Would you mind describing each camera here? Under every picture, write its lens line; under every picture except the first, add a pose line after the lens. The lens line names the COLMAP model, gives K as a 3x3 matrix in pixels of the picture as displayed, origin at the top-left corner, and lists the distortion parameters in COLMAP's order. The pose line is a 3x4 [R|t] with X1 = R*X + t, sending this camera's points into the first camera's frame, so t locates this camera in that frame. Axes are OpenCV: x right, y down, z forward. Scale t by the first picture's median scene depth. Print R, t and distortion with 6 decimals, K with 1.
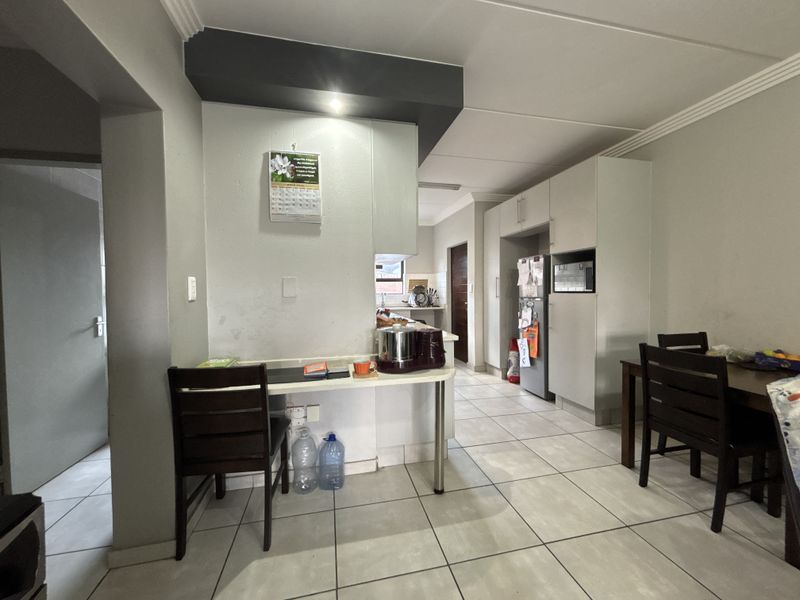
lens RADIAL K [[322.8, 0, 398.9], [0, 322.8, 295.4], [0, 0, 1]] dist [-0.001357, 0.000292]
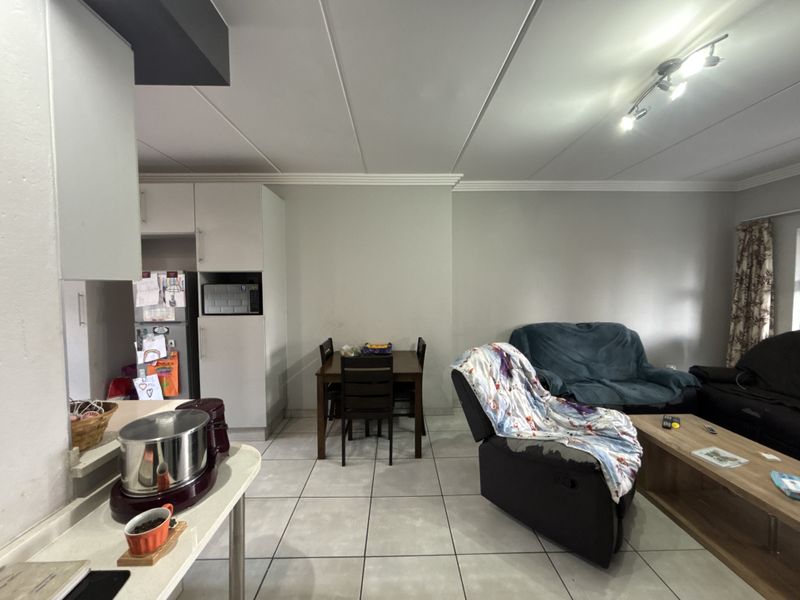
lens RADIAL K [[322.8, 0, 401.5], [0, 322.8, 295.6], [0, 0, 1]] dist [-0.001357, 0.000292]
pose [[0.196853, -0.025298, 0.980107, -0.249998], [0.019164, 0.999575, 0.021951, -0.064693], [-0.980246, 0.014462, 0.197254, 0.270888]]
